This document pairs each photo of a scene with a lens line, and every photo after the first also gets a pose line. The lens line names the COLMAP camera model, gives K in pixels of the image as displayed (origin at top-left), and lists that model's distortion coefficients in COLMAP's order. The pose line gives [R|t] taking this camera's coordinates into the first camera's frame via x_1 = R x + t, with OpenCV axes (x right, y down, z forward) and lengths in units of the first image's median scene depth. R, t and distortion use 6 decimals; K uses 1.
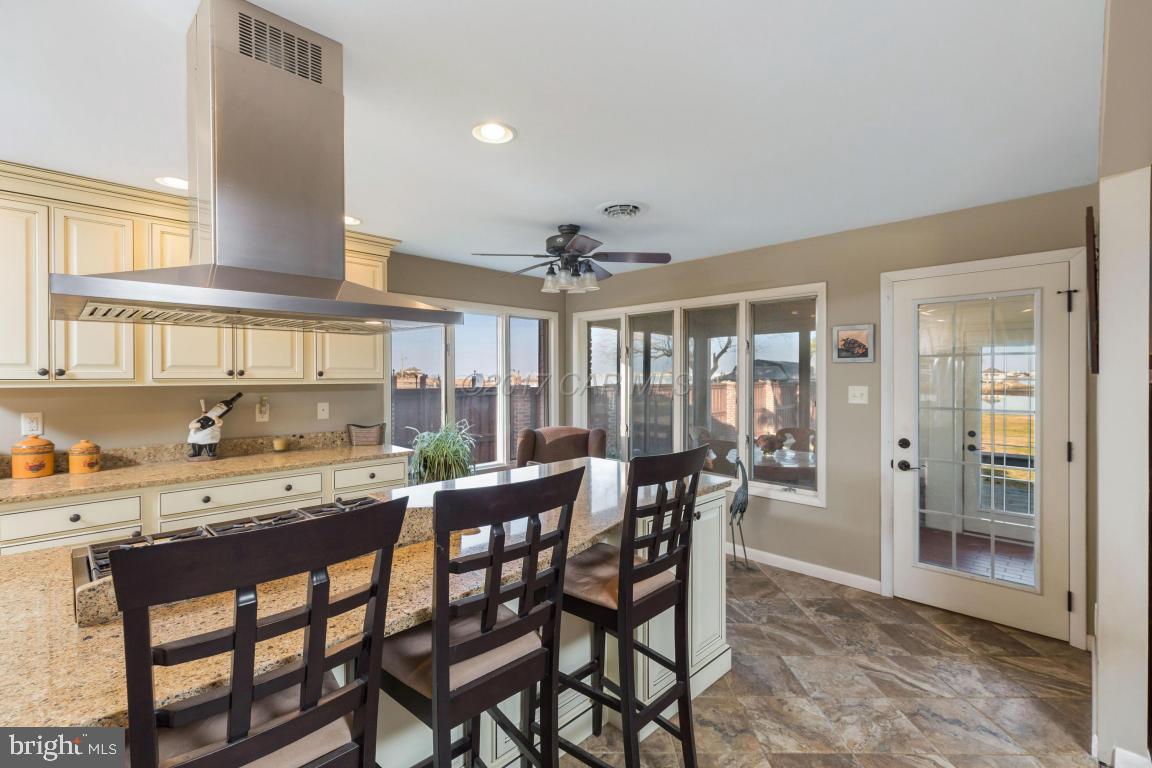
lens RADIAL K [[520.2, 0, 565.1], [0, 520.2, 378.8], [0, 0, 1]] dist [0.009573, 0.000427]
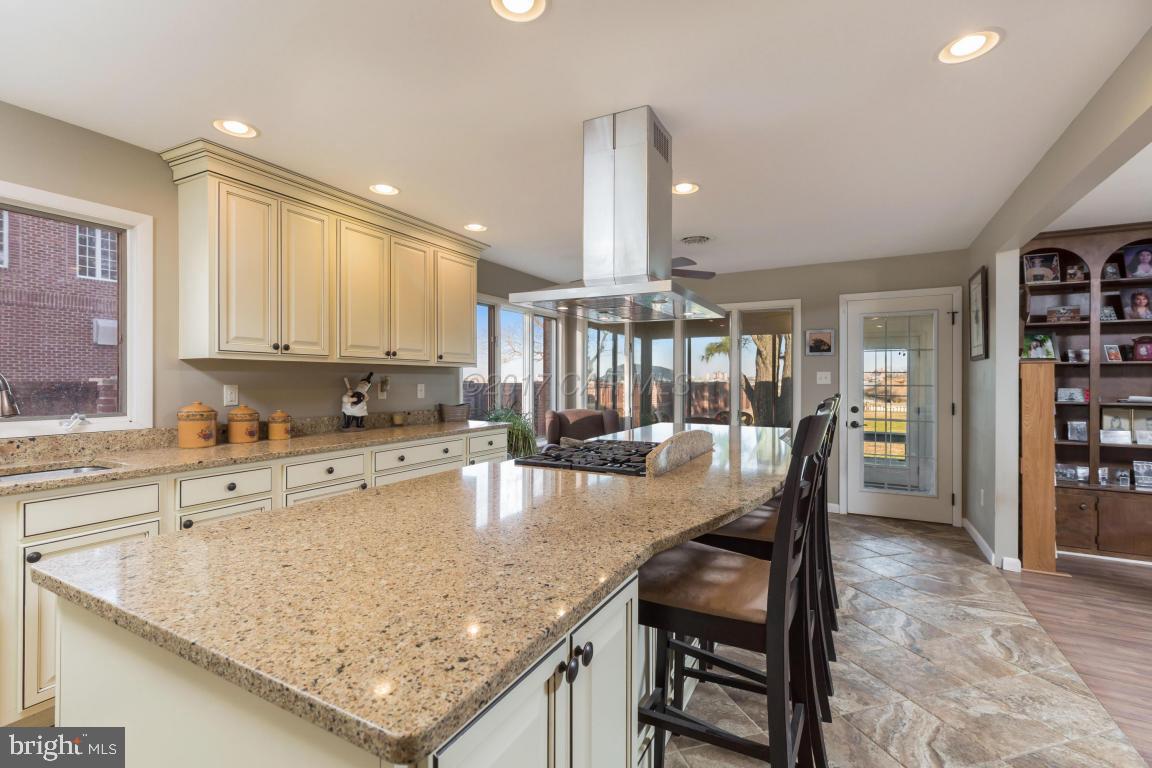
lens RADIAL K [[516.1, 0, 559.9], [0, 516.1, 381.3], [0, 0, 1]] dist [-0.000600, -0.000237]
pose [[0.961408, 0.004503, 0.275090, -0.549797], [-0.003116, 0.999980, -0.005482, 0.051682], [-0.275109, 0.004413, 0.961403, -0.180271]]
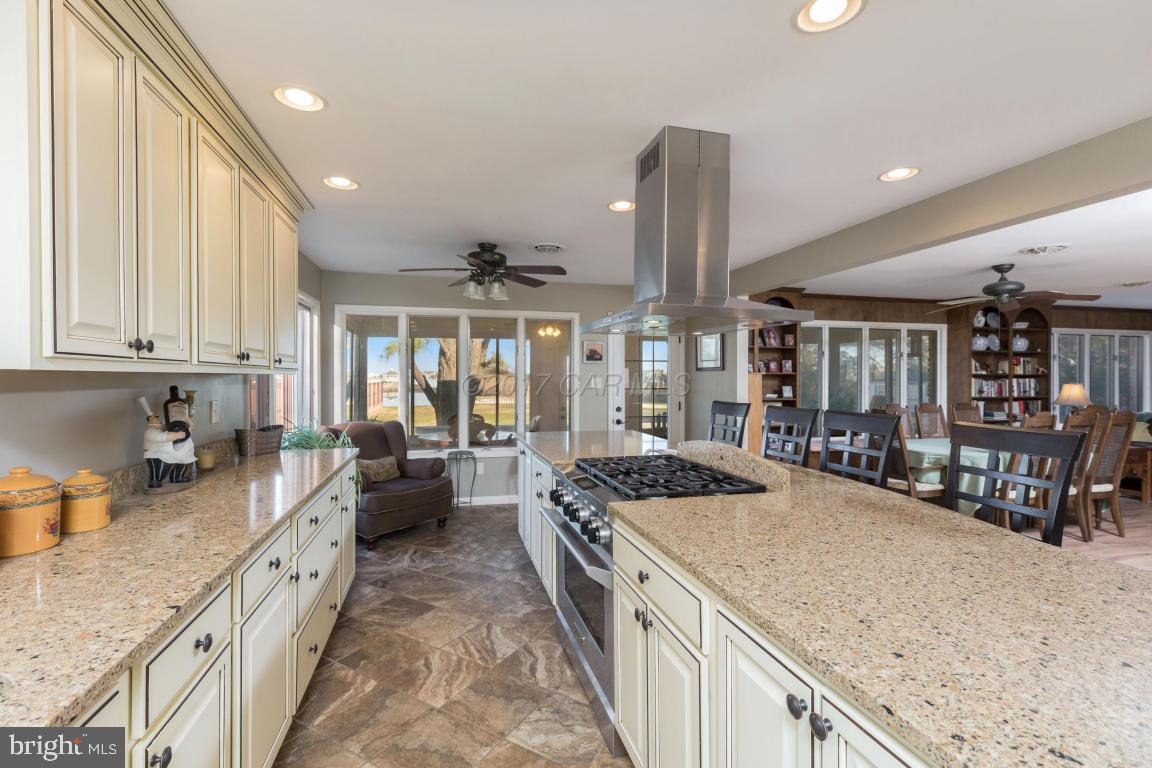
lens RADIAL K [[520.2, 0, 565.1], [0, 520.2, 378.8], [0, 0, 1]] dist [0.009573, 0.000427]
pose [[0.507772, -0.000153, 0.861492, -0.961812], [0.003894, 0.999990, -0.002118, 0.021479], [-0.861483, 0.004430, 0.507767, 0.244537]]
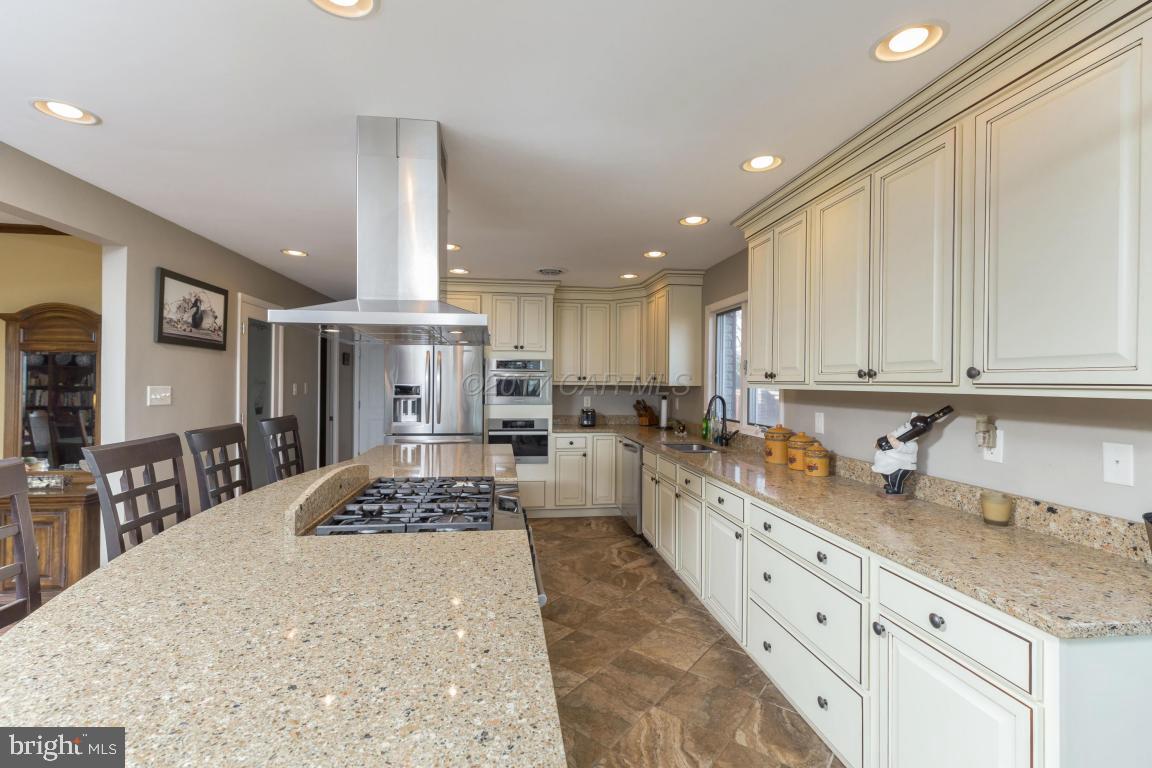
lens RADIAL K [[510.5, 0, 562.4], [0, 510.5, 379.9], [0, 0, 1]] dist [0.003187, 0.000128]
pose [[-0.609907, -0.003658, -0.792464, 0.130869], [-0.010378, 0.999940, 0.003372, -0.001426], [0.792405, 0.010280, -0.609909, 1.027689]]
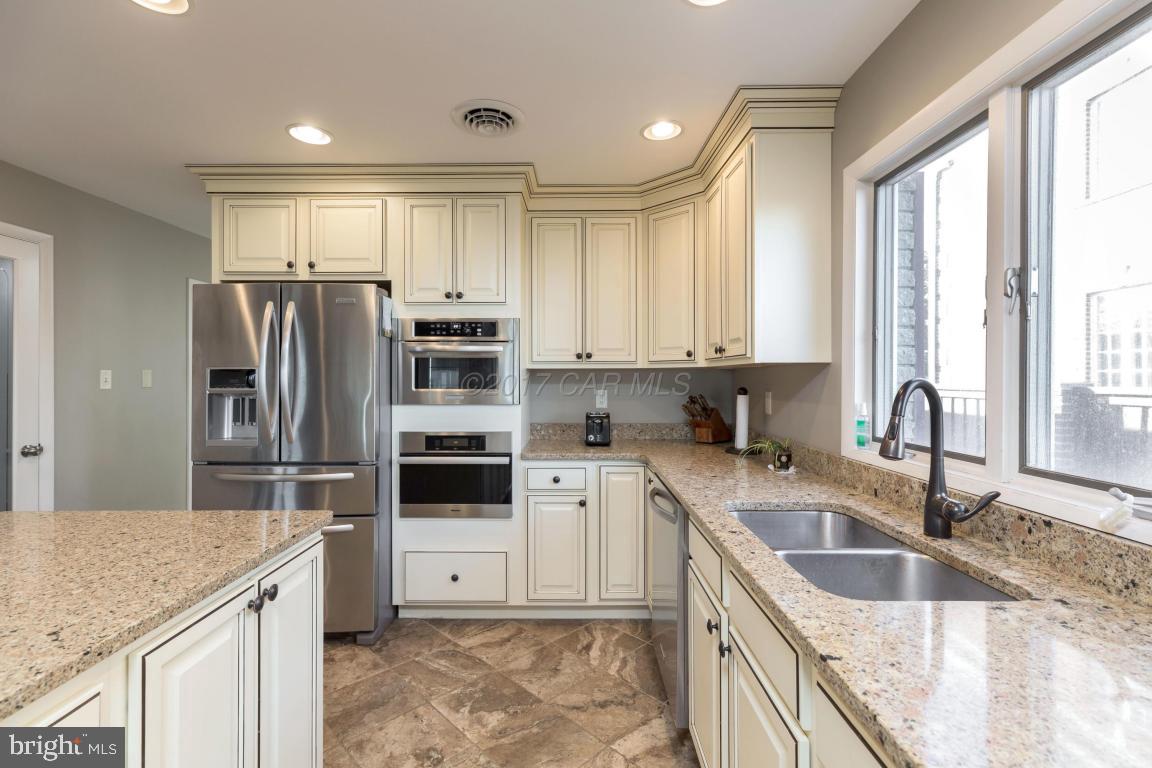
lens RADIAL K [[509.5, 0, 574.2], [0, 509.5, 378.0], [0, 0, 1]] dist [0.005667, 0.000424]
pose [[-0.697530, 0.002639, -0.716551, -0.576238], [-0.002572, 0.999978, 0.006186, 0.031578], [0.716551, 0.006157, -0.697508, 0.673452]]
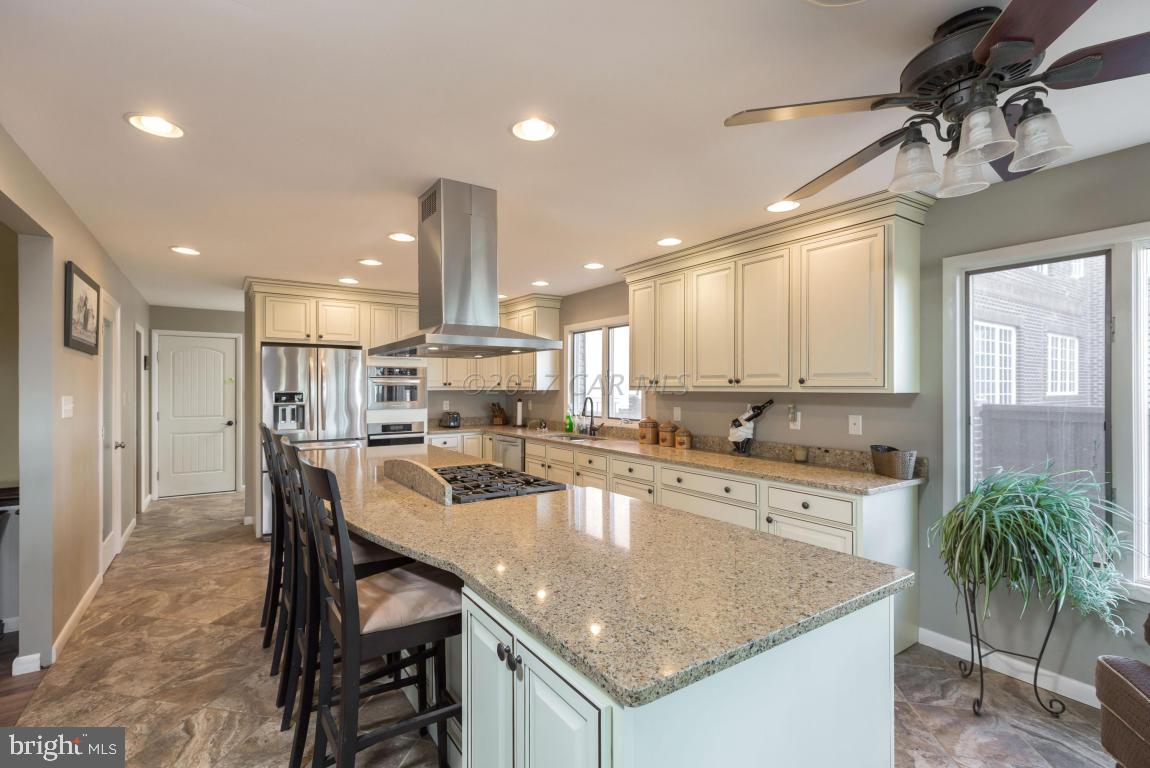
lens RADIAL K [[516.2, 0, 540.8], [0, 516.2, 386.1], [0, 0, 1]] dist [0.002910, 0.000193]
pose [[-0.208719, 0.001544, -0.977974, 0.518582], [-0.004845, 0.999985, 0.002612, -0.001276], [0.977964, 0.005284, -0.208709, 0.775037]]
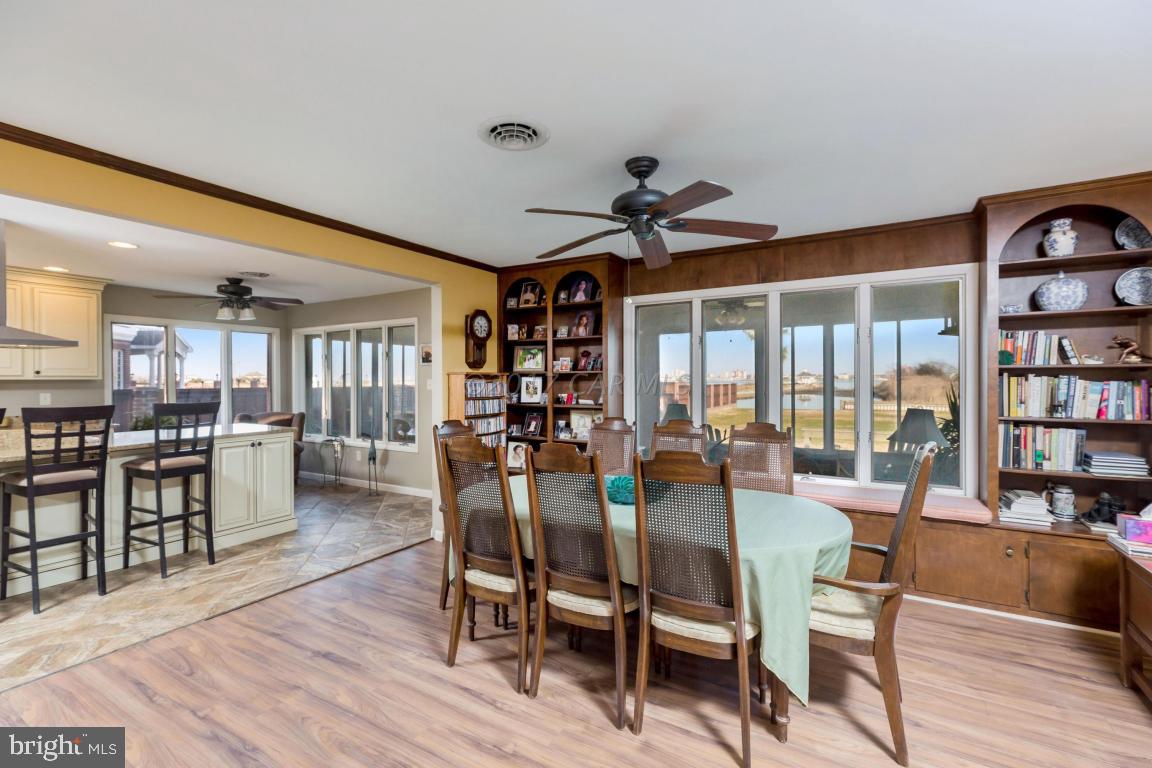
lens RADIAL K [[521.3, 0, 576.0], [0, 521.3, 384.0], [0, 0, 1]] dist [0.003836, 0.000239]
pose [[0.965231, -0.006017, 0.261329, 0.592798], [0.006099, 0.999981, 0.000499, 0.031553], [-0.261327, 0.001112, 0.965250, -0.784290]]
